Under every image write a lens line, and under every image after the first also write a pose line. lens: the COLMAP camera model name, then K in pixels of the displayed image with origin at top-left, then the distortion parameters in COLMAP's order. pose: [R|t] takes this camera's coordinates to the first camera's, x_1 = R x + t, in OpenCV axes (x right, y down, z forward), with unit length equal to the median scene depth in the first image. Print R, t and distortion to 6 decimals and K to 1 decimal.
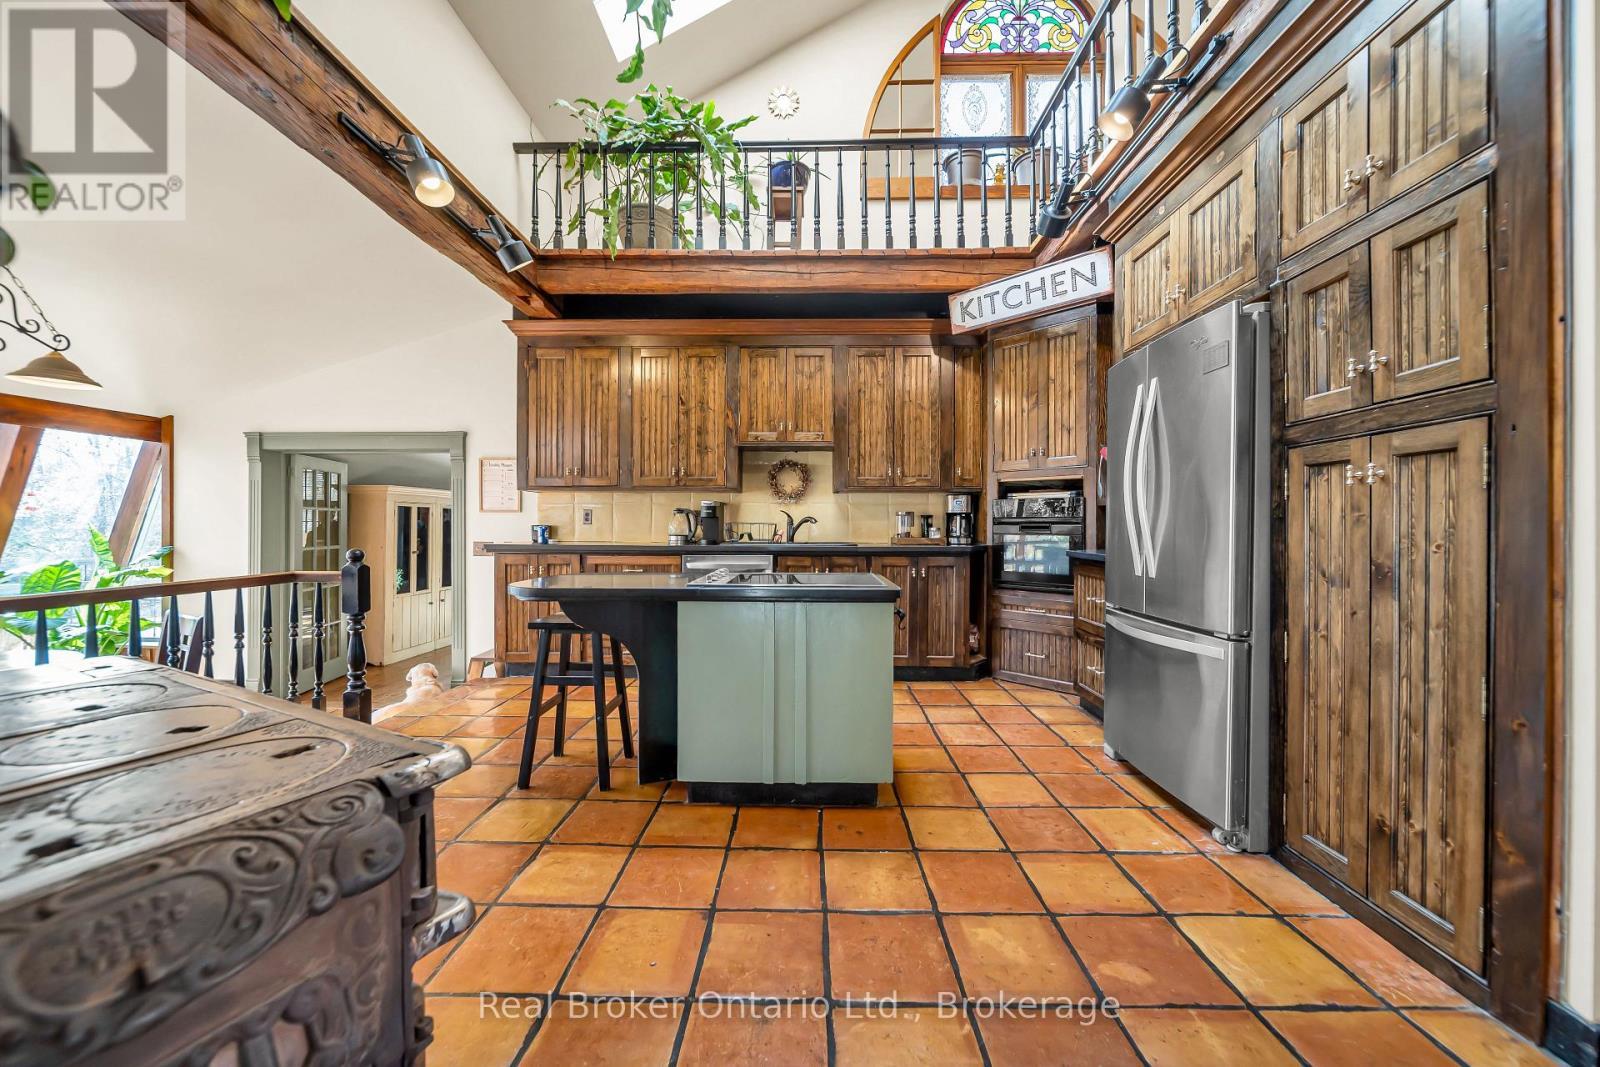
lens RADIAL K [[570.8, 0, 796.3], [0, 570.8, 528.9], [0, 0, 1]] dist [-0.005352, -0.000373]
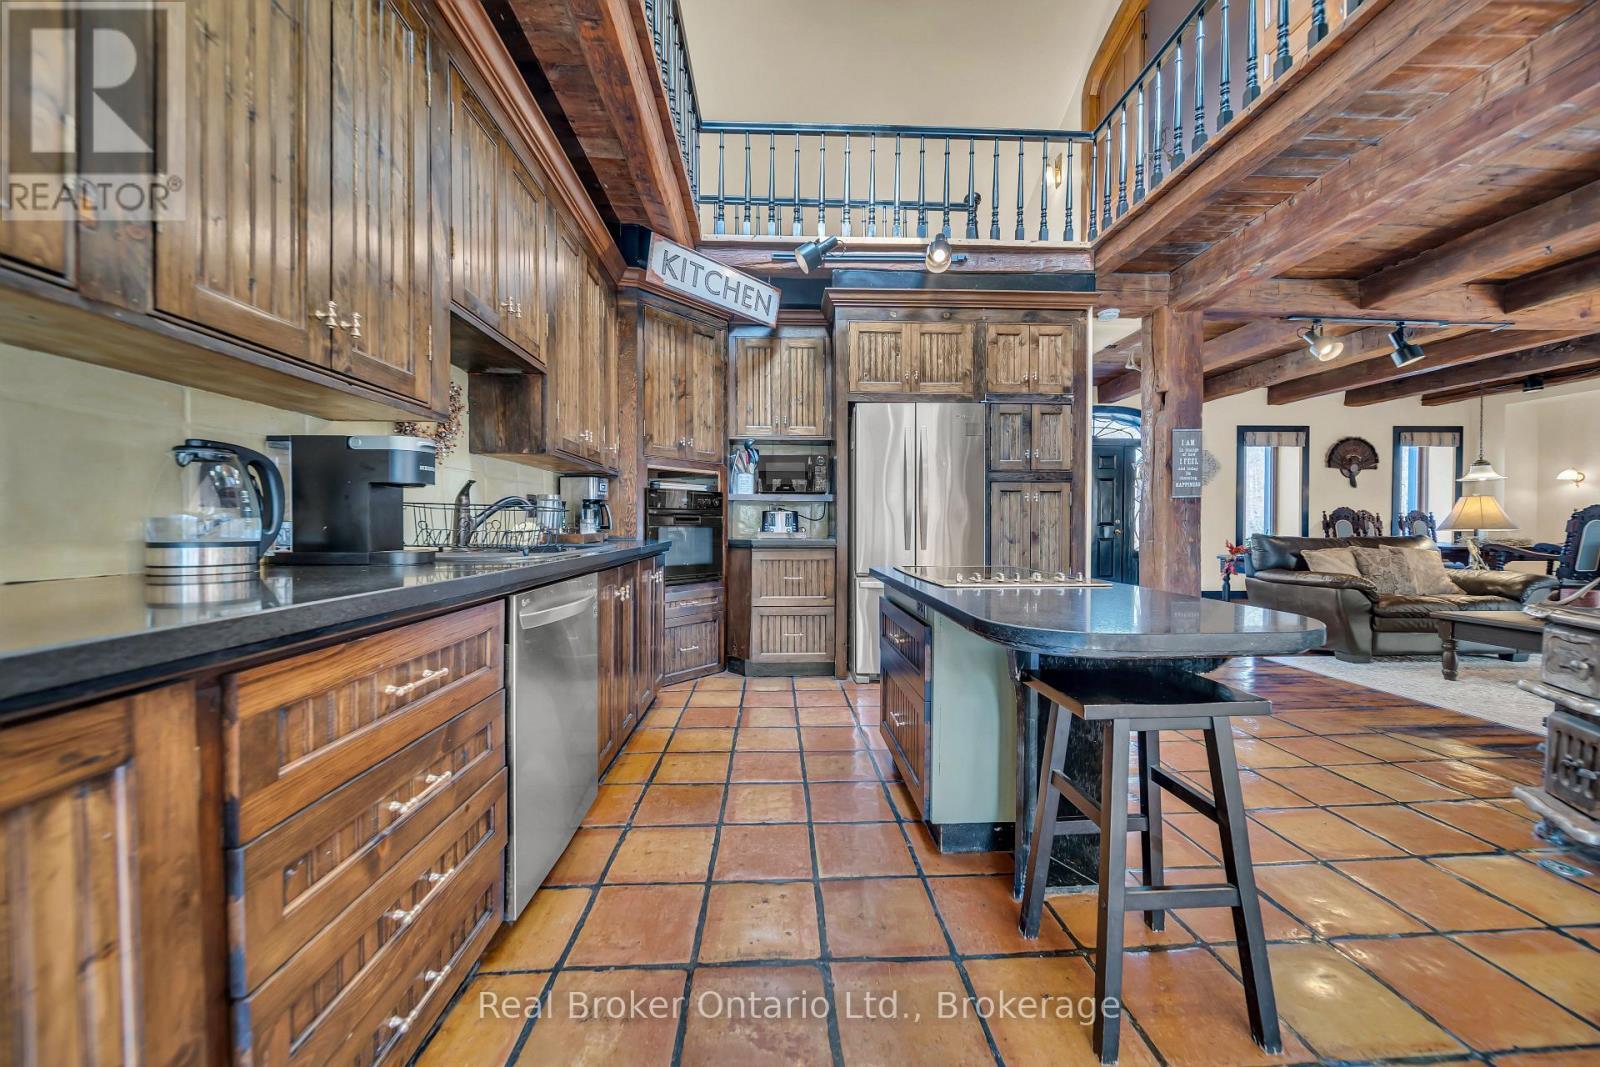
lens RADIAL K [[570.8, 0, 804.6], [0, 570.8, 527.4], [0, 0, 1]] dist [-0.005352, -0.000373]
pose [[-0.070726, -0.010795, 0.997437, -0.565261], [0.003774, 0.999931, 0.011090, 0.001262], [-0.997489, 0.004548, -0.070680, 0.854882]]
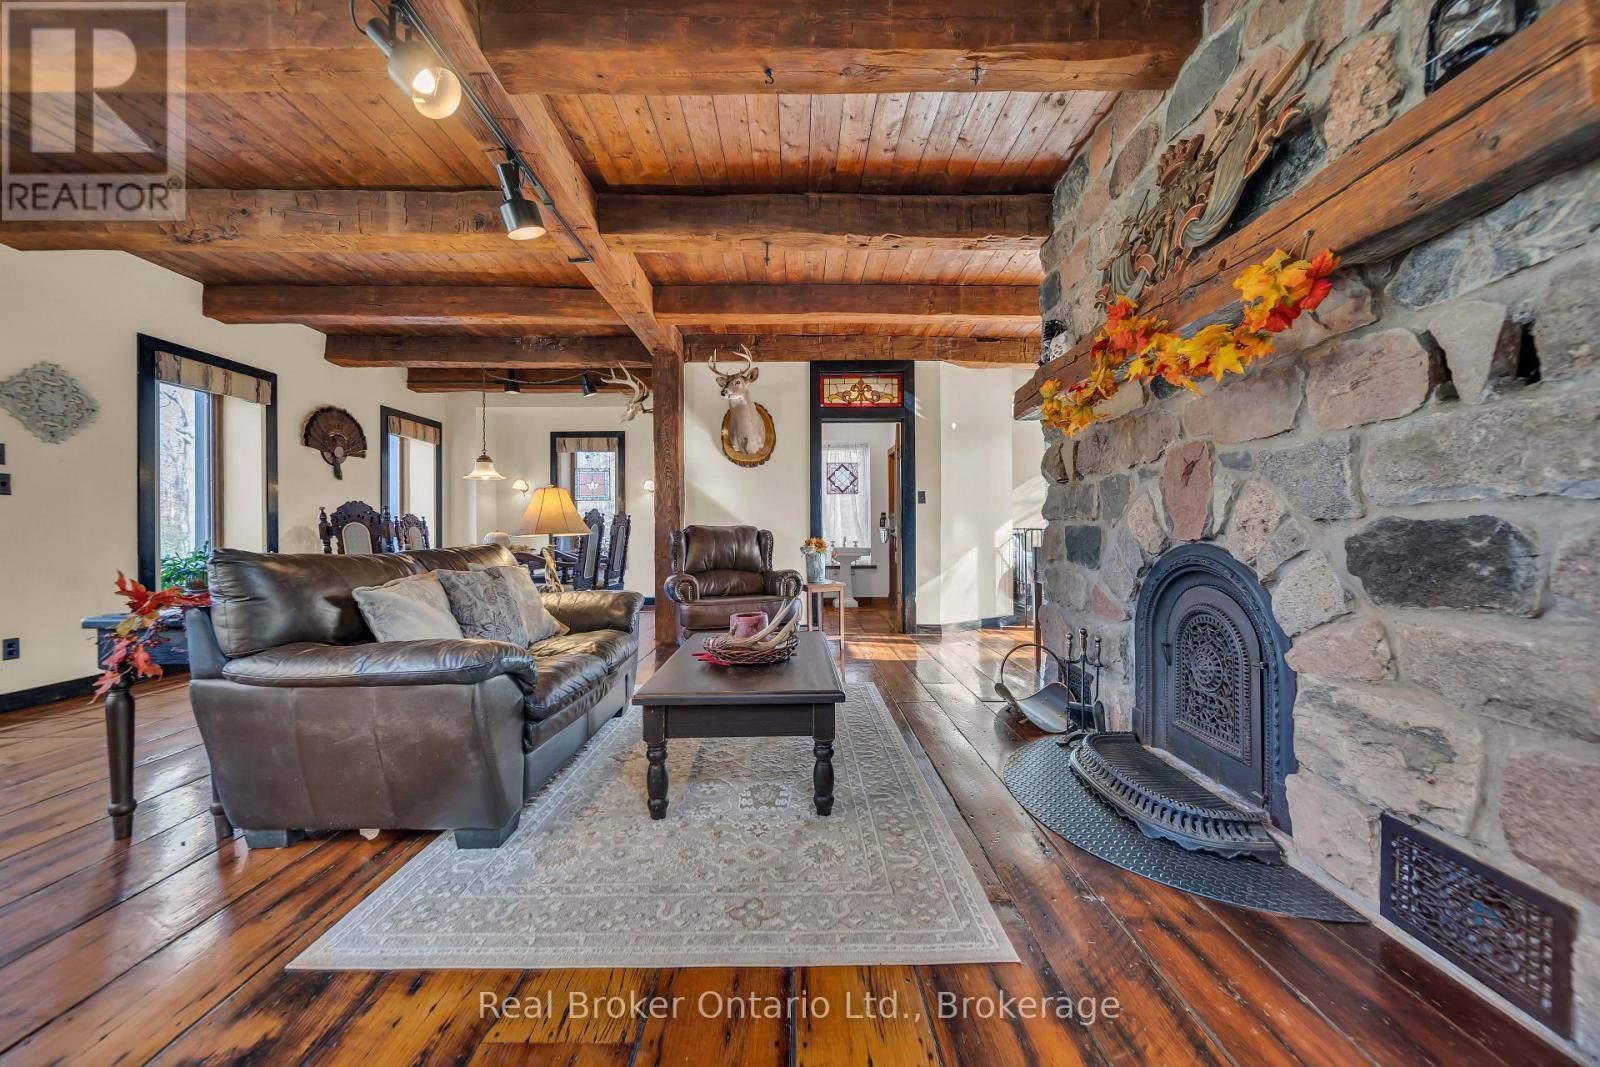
lens RADIAL K [[570.8, 0, 798.6], [0, 570.8, 531.4], [0, 0, 1]] dist [-0.005352, -0.000373]
pose [[-0.999770, 0.006096, -0.020547, 0.185977], [0.005985, 0.999967, 0.005443, 0.018628], [0.020580, 0.005318, -0.999774, 0.215596]]
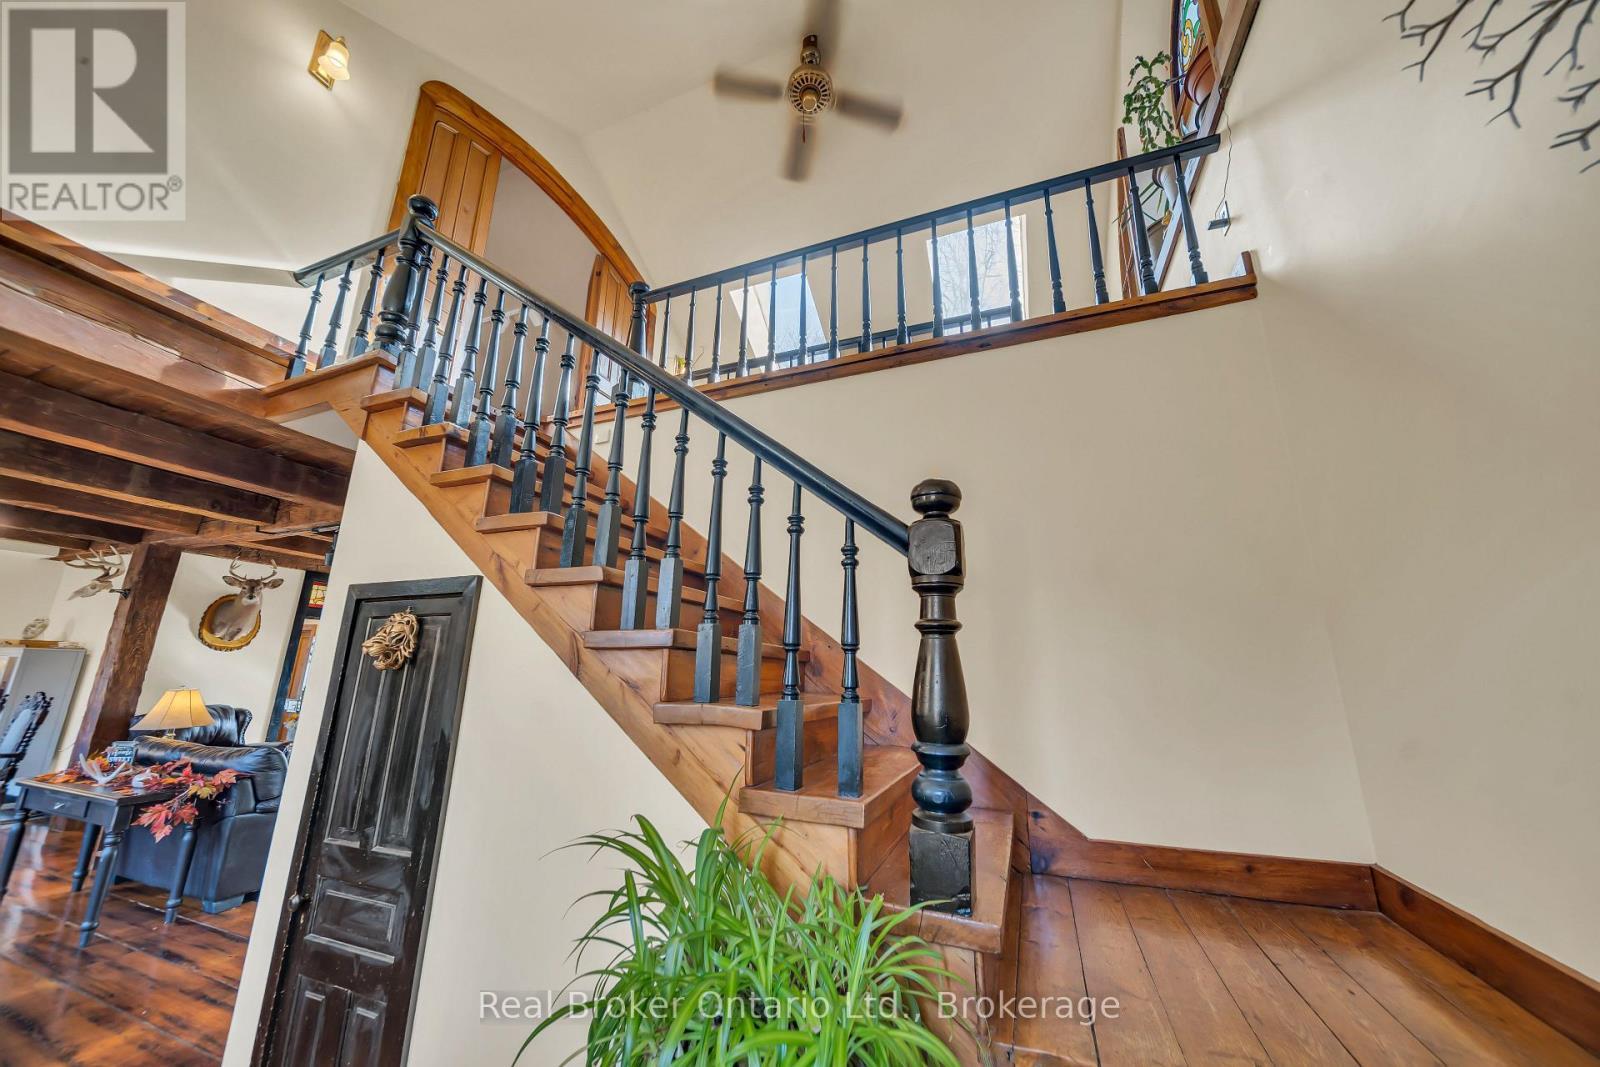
lens RADIAL K [[570.8, 0, 808.6], [0, 570.8, 531.8], [0, 0, 1]] dist [-0.005352, -0.000373]
pose [[-0.345810, -0.234724, -0.908471, 1.247196], [-0.017469, 0.969648, -0.243881, -0.096353], [0.938142, -0.068466, -0.339415, 0.943720]]
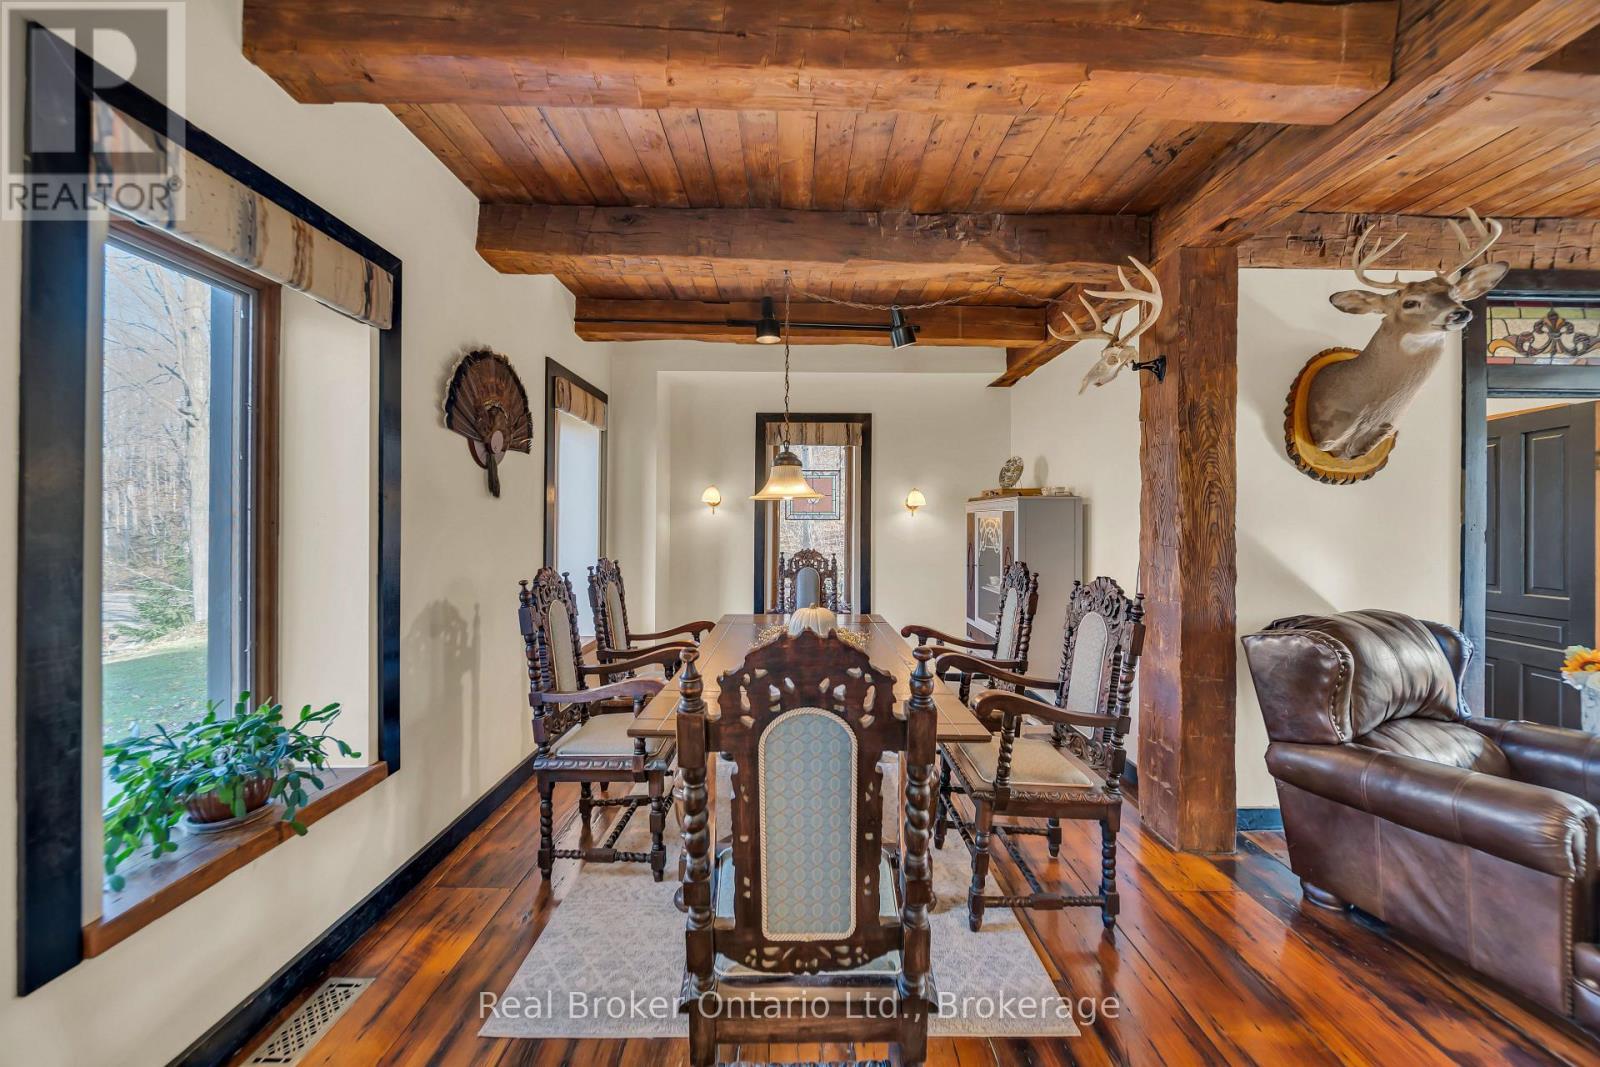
lens RADIAL K [[570.8, 0, 799.4], [0, 570.8, 523.0], [0, 0, 1]] dist [-0.005352, -0.000373]
pose [[-0.999793, -0.006425, -0.019302, 0.940805], [-0.006519, 0.999967, 0.004811, -0.083559], [0.019270, 0.004936, -0.999802, -0.514282]]
